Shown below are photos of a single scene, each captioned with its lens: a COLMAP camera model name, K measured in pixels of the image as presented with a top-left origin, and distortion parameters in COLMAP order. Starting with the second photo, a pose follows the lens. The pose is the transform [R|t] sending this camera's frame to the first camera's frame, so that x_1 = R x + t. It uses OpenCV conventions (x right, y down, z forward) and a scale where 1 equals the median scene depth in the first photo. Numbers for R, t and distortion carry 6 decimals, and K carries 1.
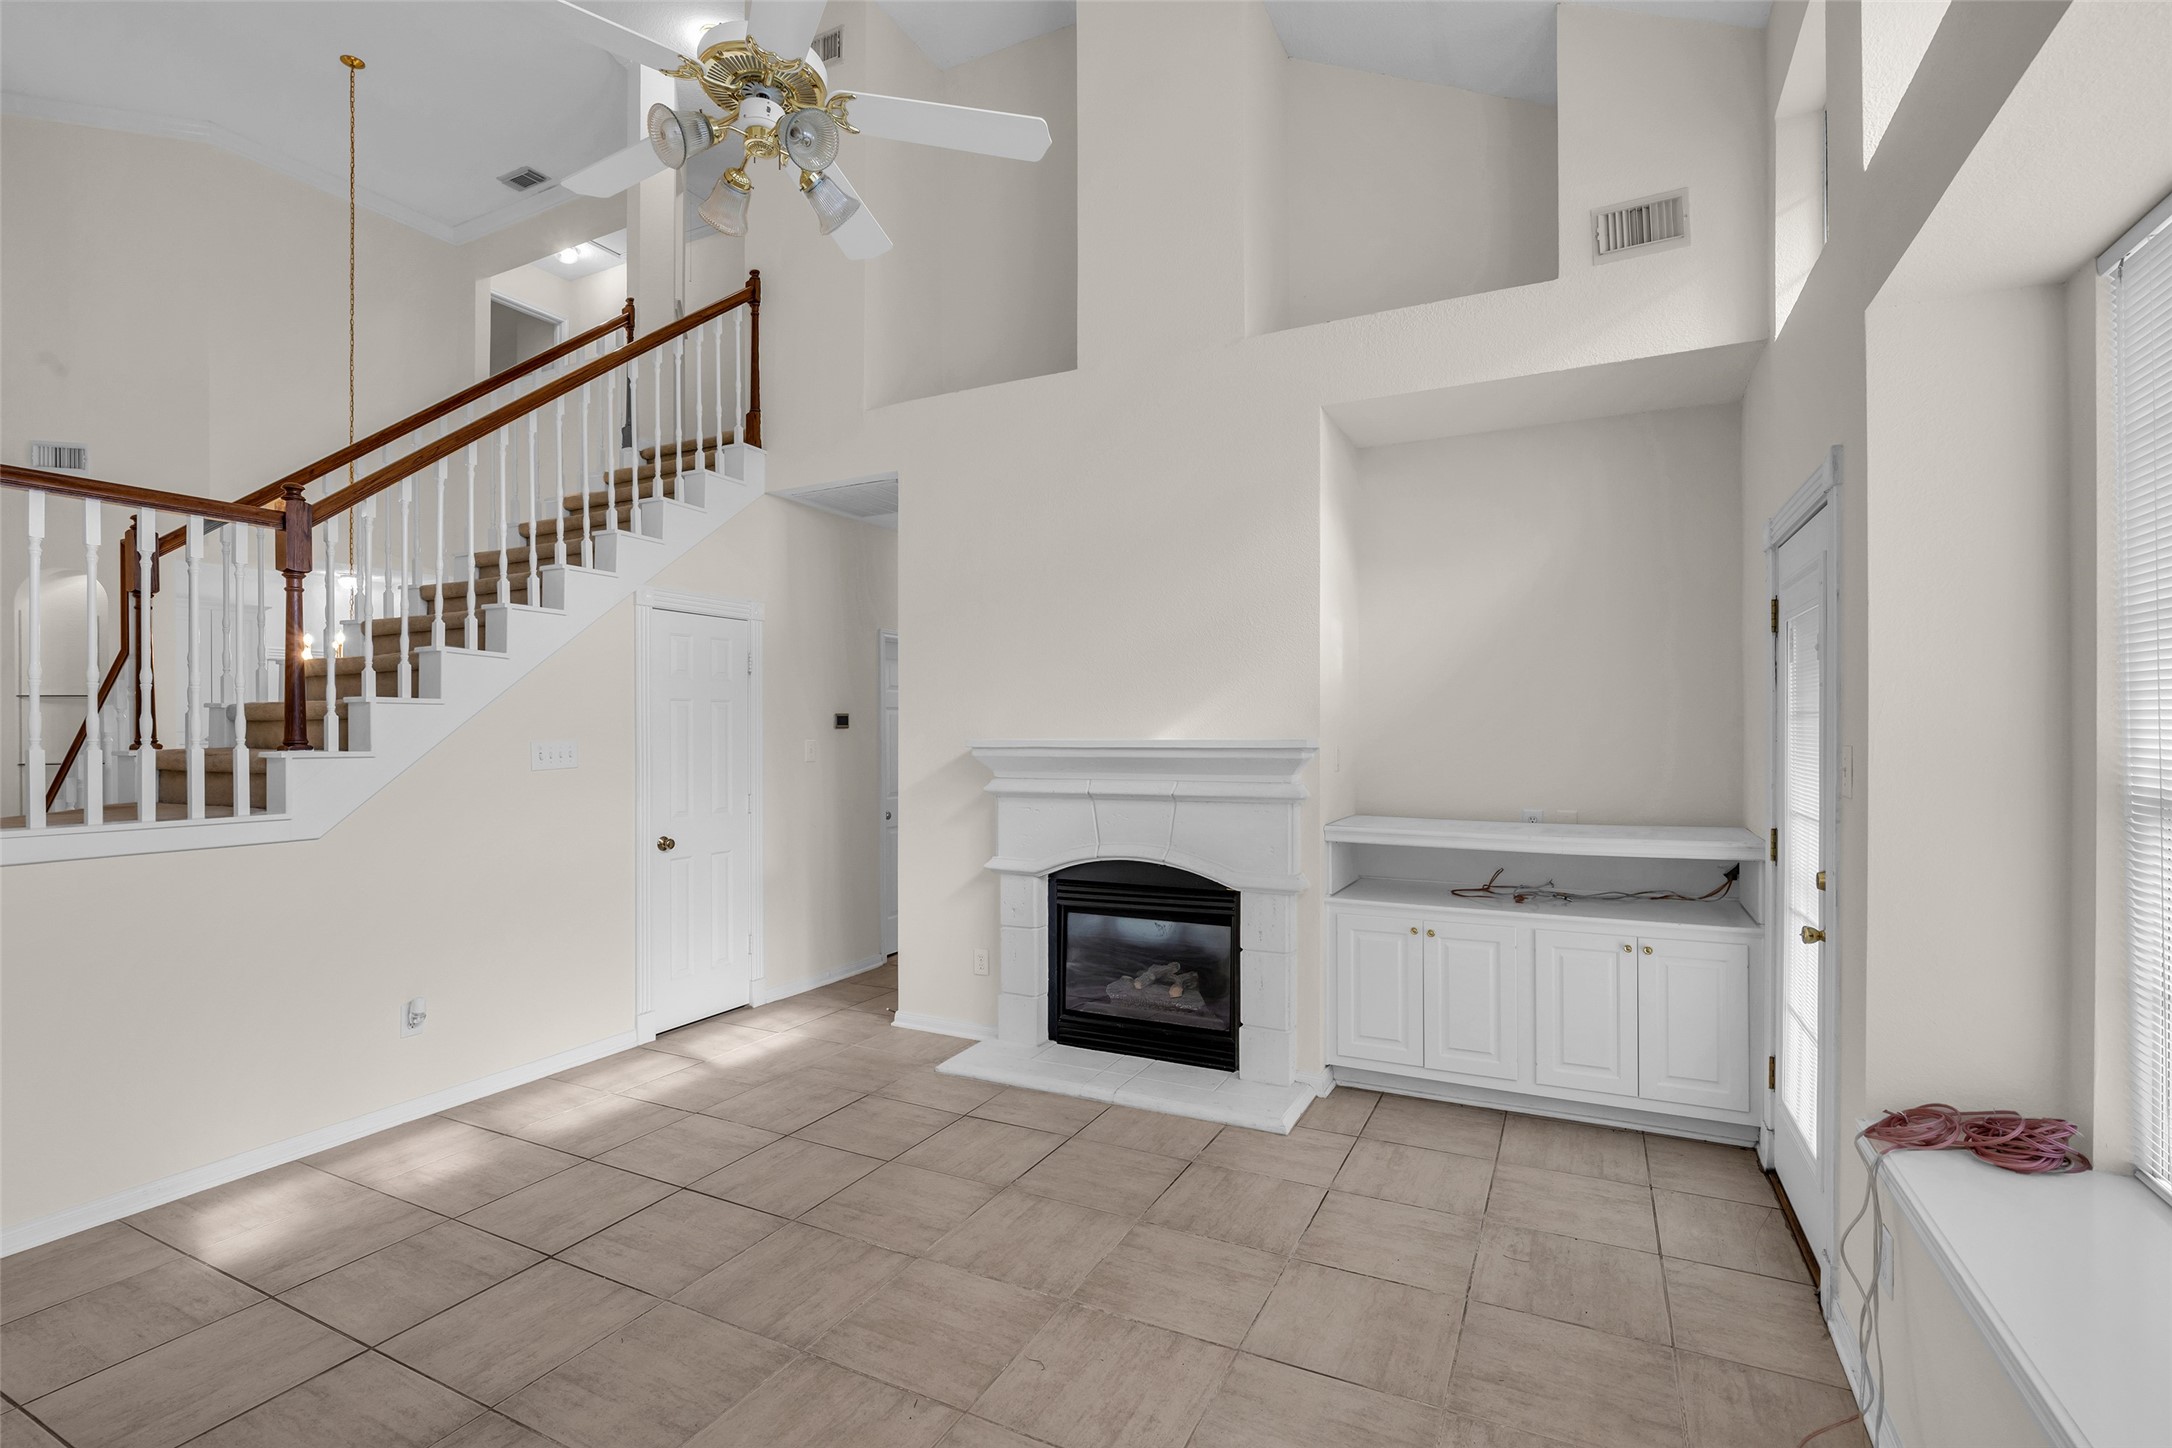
lens RADIAL K [[989.0, 0, 1090.0], [0, 989.0, 744.4], [0, 0, 1]] dist [-0.021064, 0.008142]
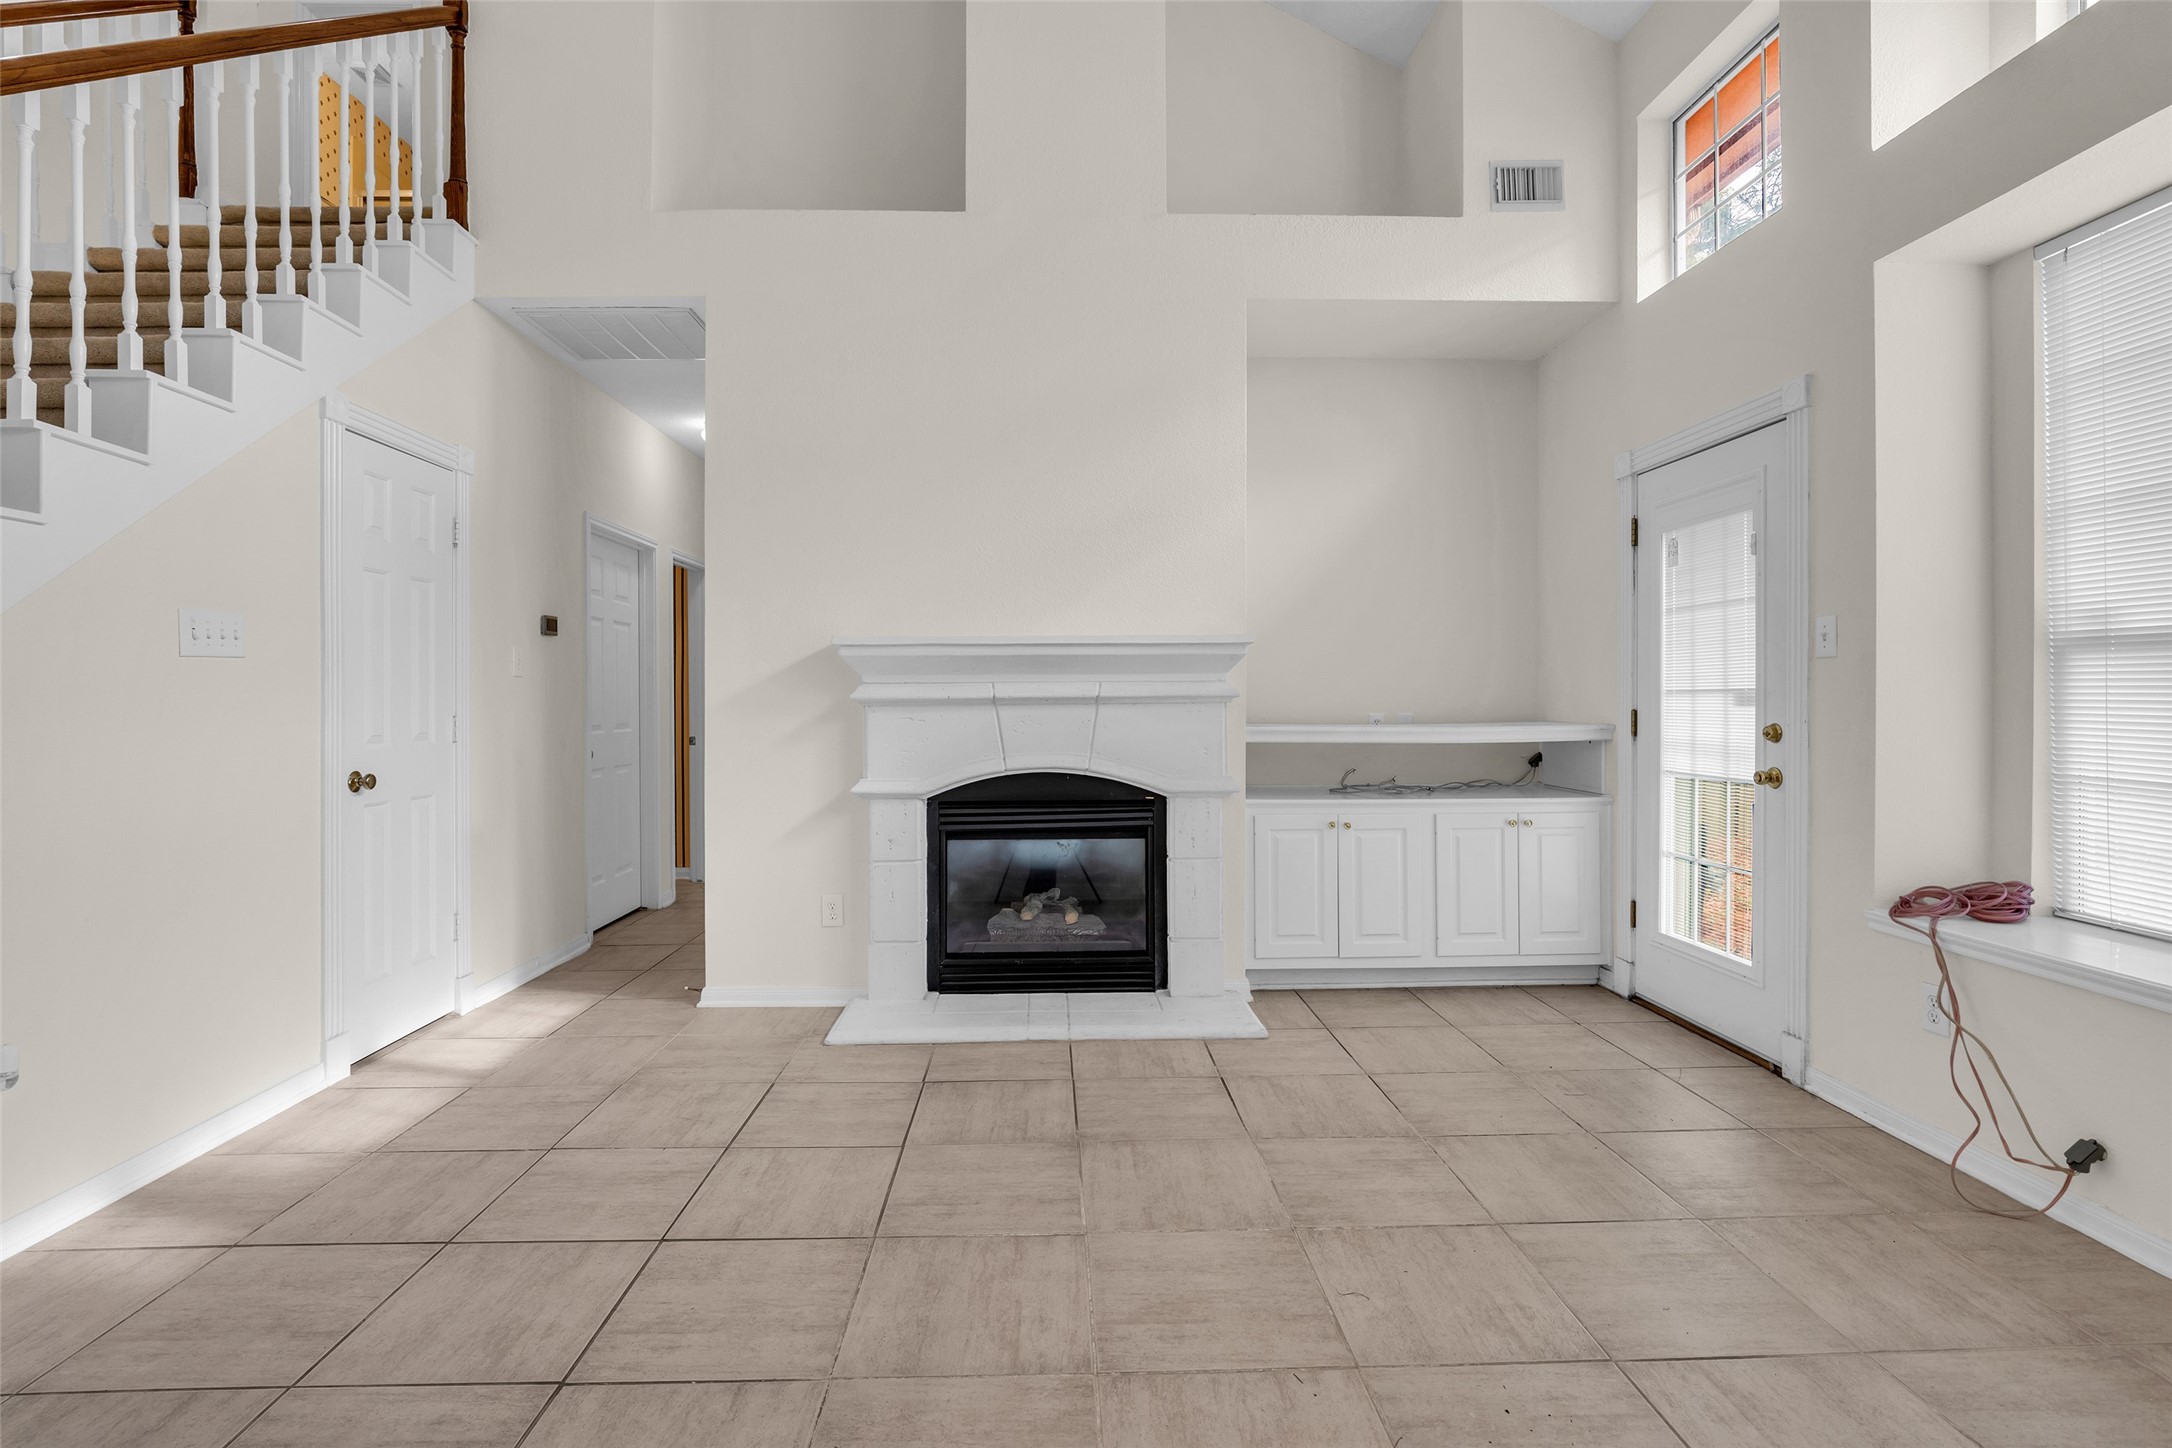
lens RADIAL K [[1007.5, 0, 1085.4], [0, 1007.5, 714.5], [0, 0, 1]] dist [-0.020227, 0.007095]
pose [[0.878846, -0.006723, 0.477058, -0.380828], [0.007042, 0.999975, 0.001119, 0.068417], [-0.477053, 0.002376, 0.878871, 0.194673]]
